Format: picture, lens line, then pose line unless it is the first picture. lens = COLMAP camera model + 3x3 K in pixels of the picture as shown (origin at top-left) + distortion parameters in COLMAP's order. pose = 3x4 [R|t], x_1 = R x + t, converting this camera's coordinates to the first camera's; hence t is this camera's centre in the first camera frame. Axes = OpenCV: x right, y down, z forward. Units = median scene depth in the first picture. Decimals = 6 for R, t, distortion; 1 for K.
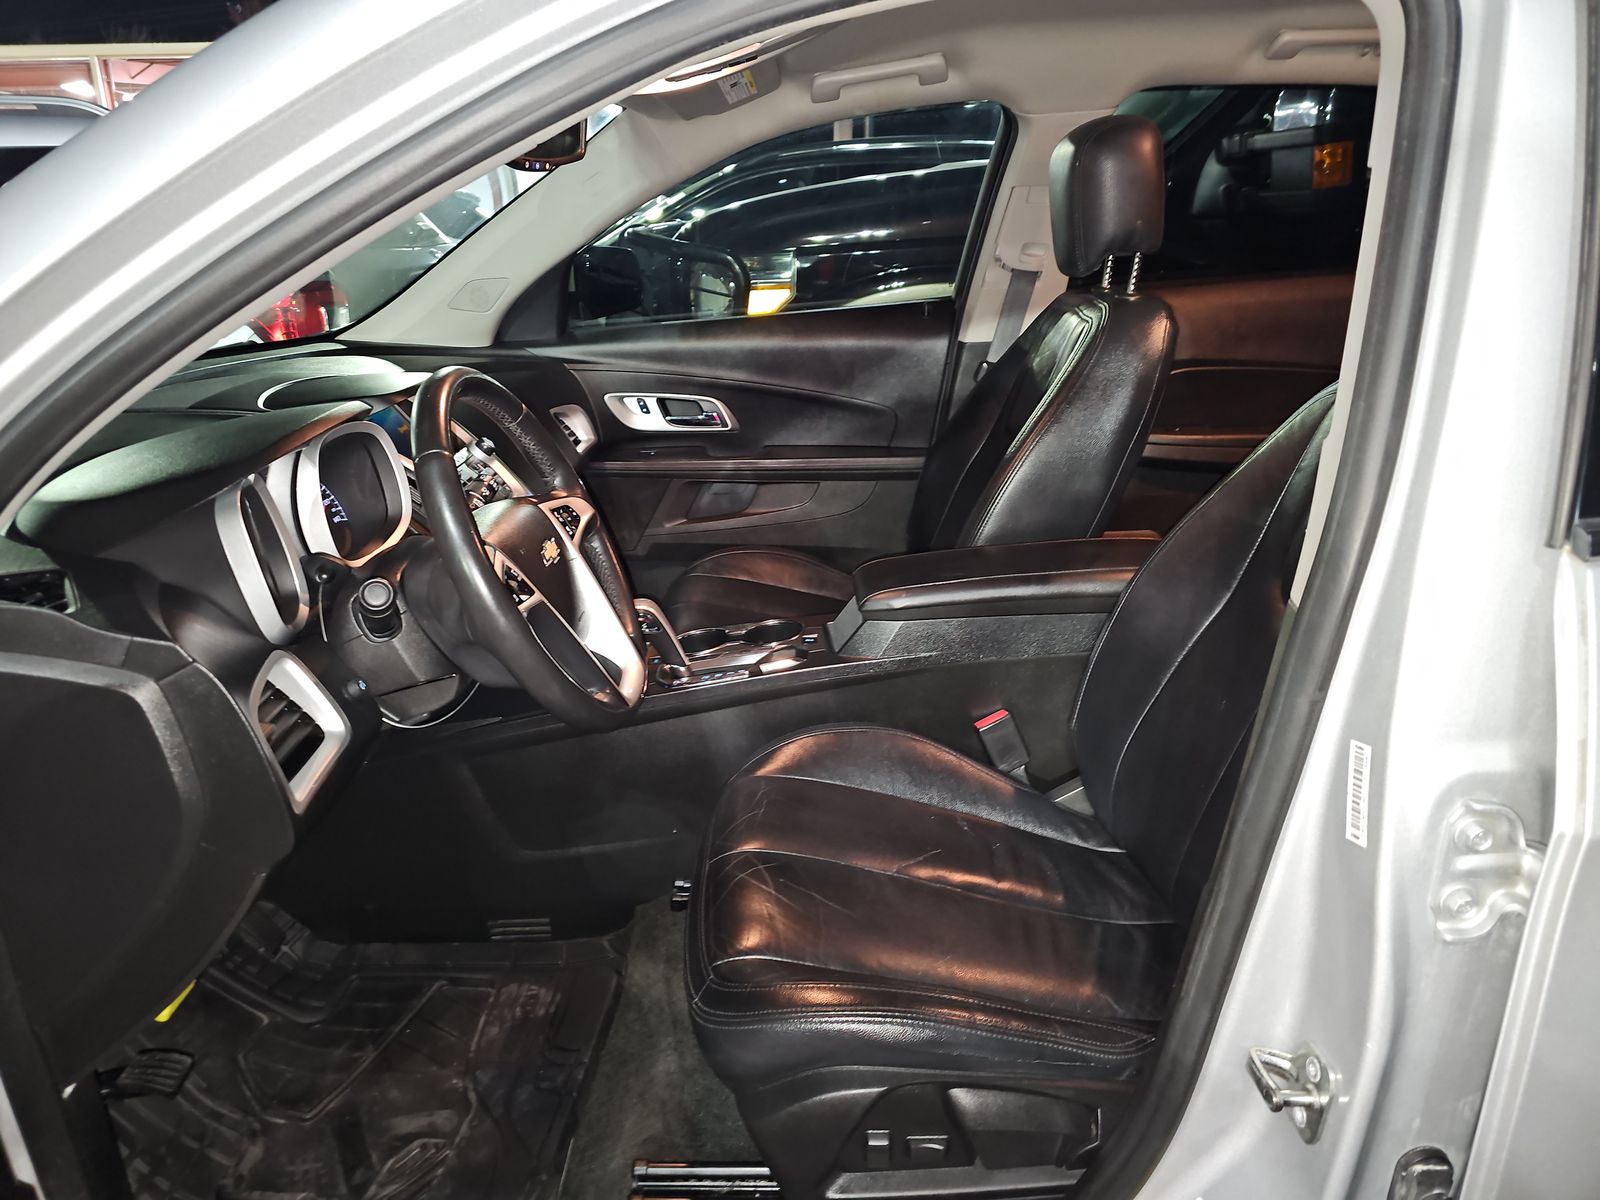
lens RADIAL K [[1084.5, 0, 800.0], [0, 1084.5, 600.0], [0, 0, 1]] dist [0.056867, -0.075755]
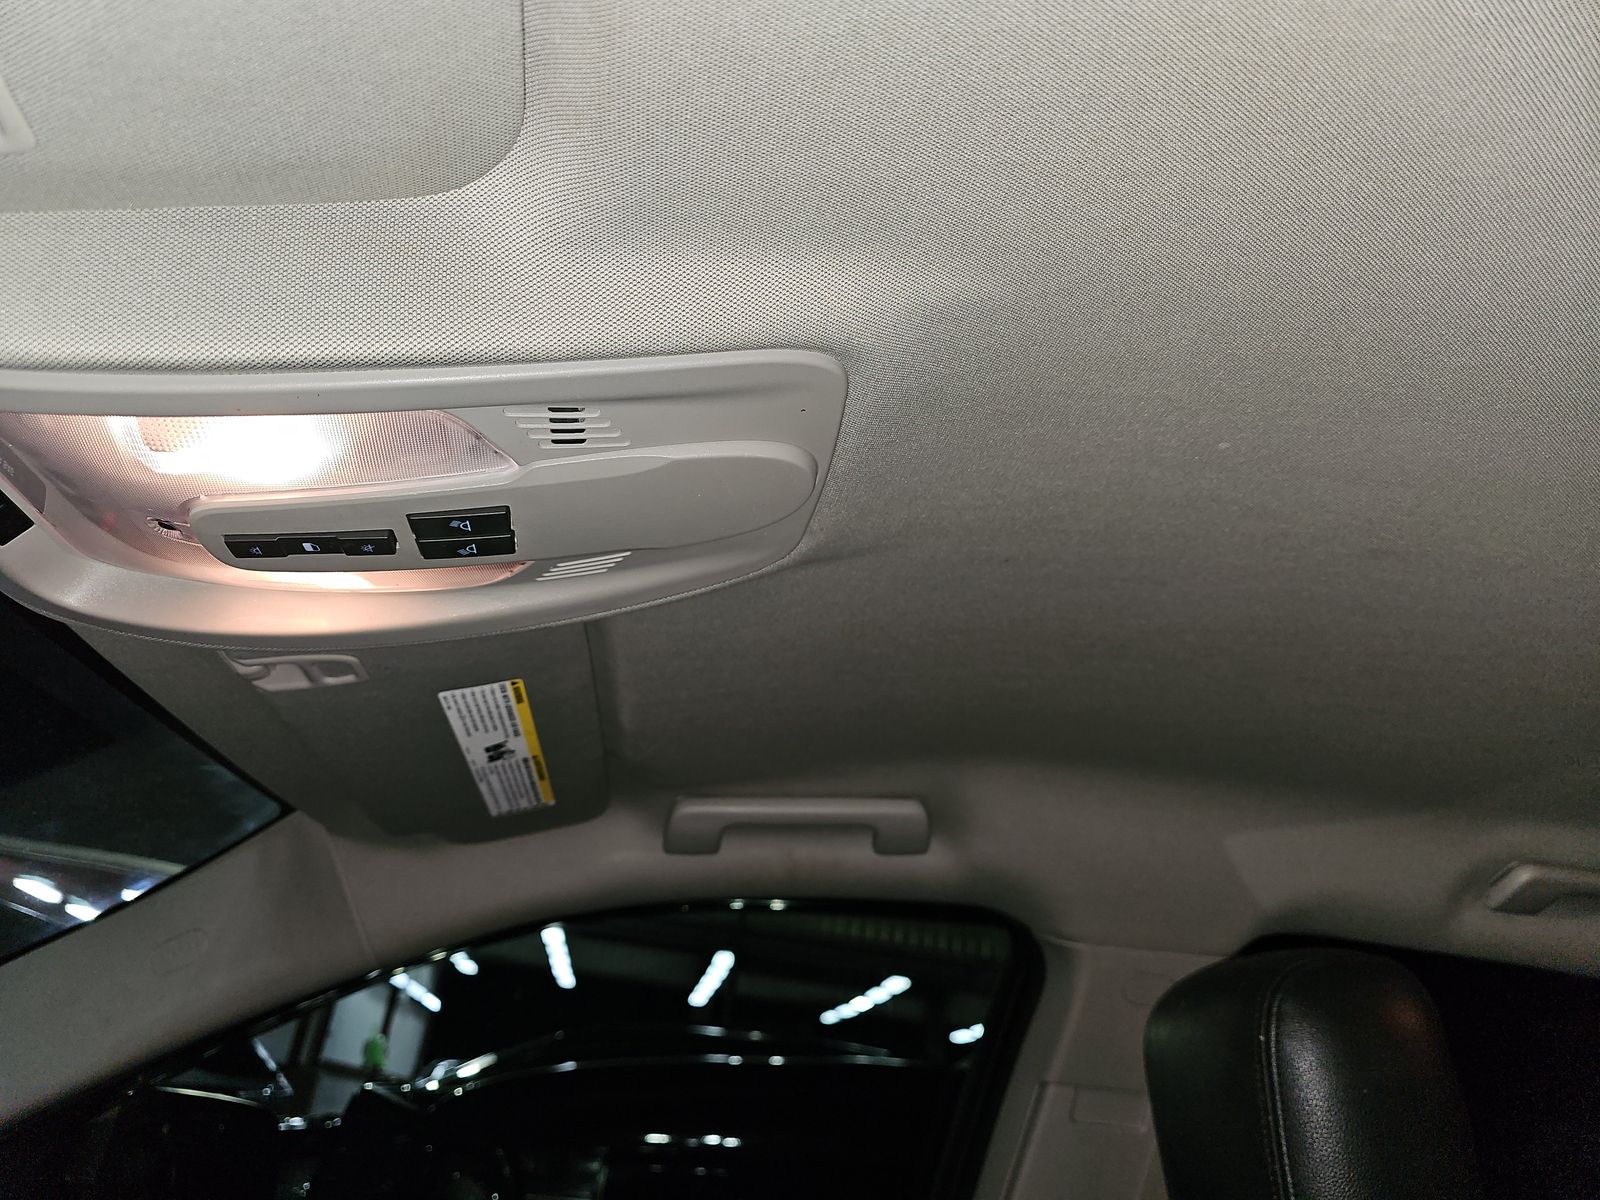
lens RADIAL K [[1084.5, 0, 800.0], [0, 1084.5, 600.0], [0, 0, 1]] dist [0.056867, -0.075755]
pose [[0.984191, 0.163385, 0.068360, 0.019280], [-0.067493, 0.702845, -0.708134, -0.189655], [-0.163745, 0.692326, 0.702761, 0.568931]]
